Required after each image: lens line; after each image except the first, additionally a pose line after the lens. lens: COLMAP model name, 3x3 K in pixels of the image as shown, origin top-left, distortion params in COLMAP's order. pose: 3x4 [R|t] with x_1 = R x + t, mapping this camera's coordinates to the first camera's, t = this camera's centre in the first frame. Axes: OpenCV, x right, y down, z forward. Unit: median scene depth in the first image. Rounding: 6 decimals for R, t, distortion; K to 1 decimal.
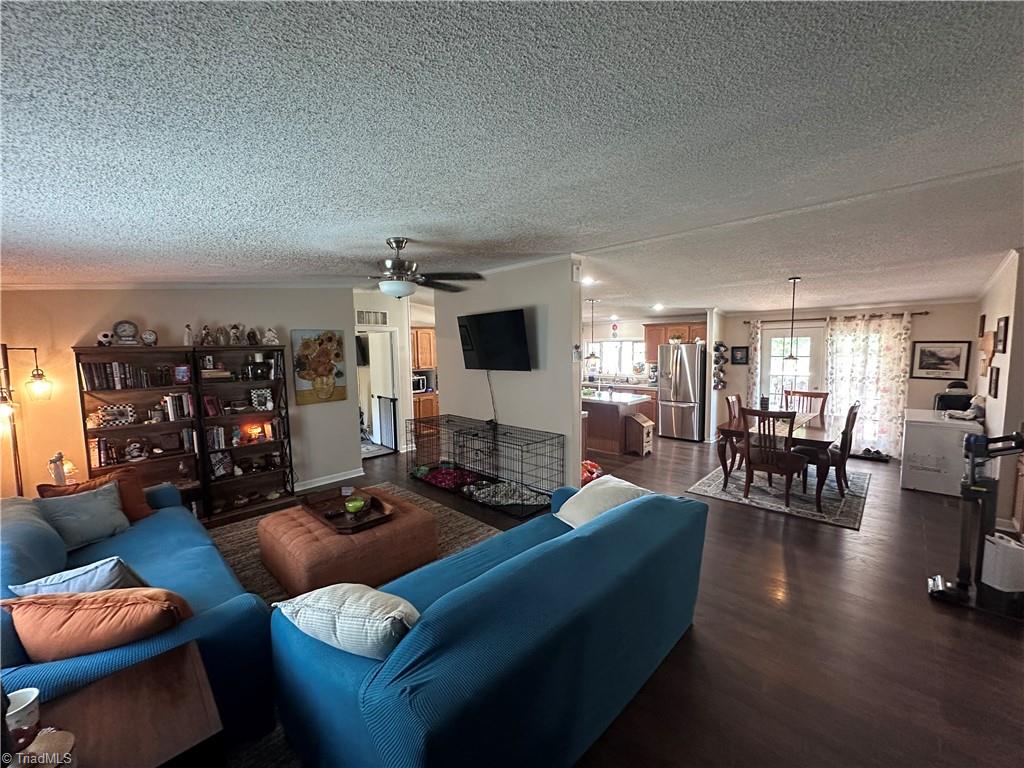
lens RADIAL K [[409.3, 0, 510.5], [0, 409.3, 390.0], [0, 0, 1]] dist [-0.003730, 0.000627]
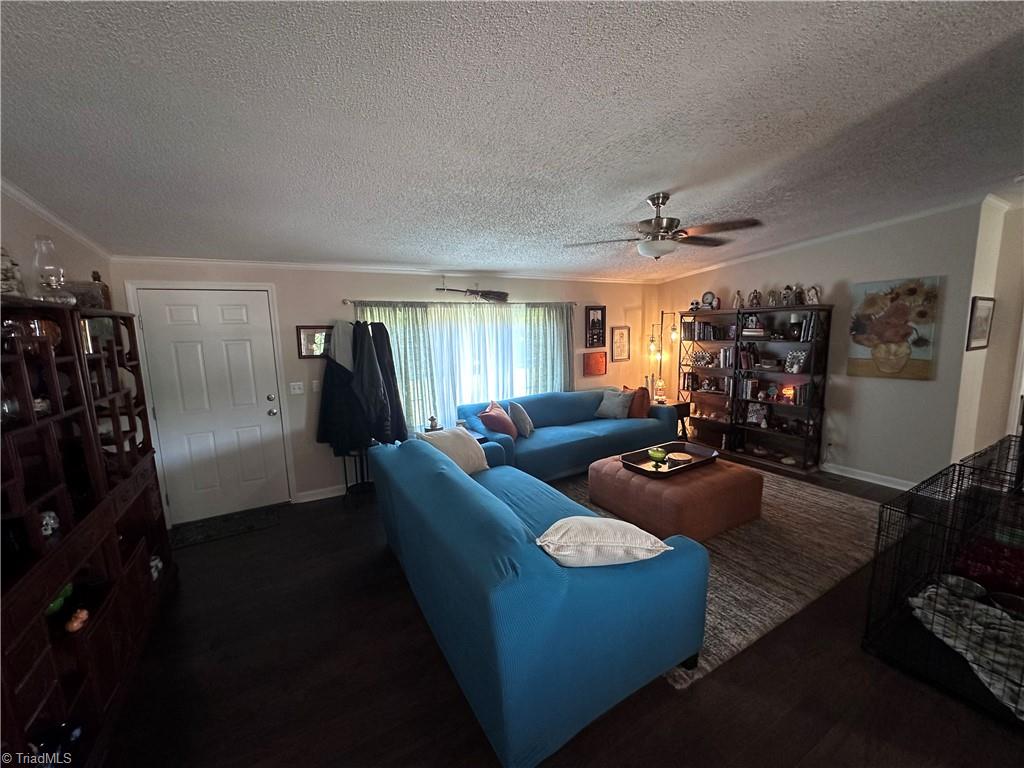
lens RADIAL K [[409.3, 0, 513.4], [0, 409.3, 385.8], [0, 0, 1]] dist [-0.003730, 0.000627]
pose [[-0.269095, 0.160127, -0.949709, 0.475331], [-0.070506, 0.980161, 0.185239, -0.049596], [0.960529, 0.116807, -0.252467, 0.568730]]
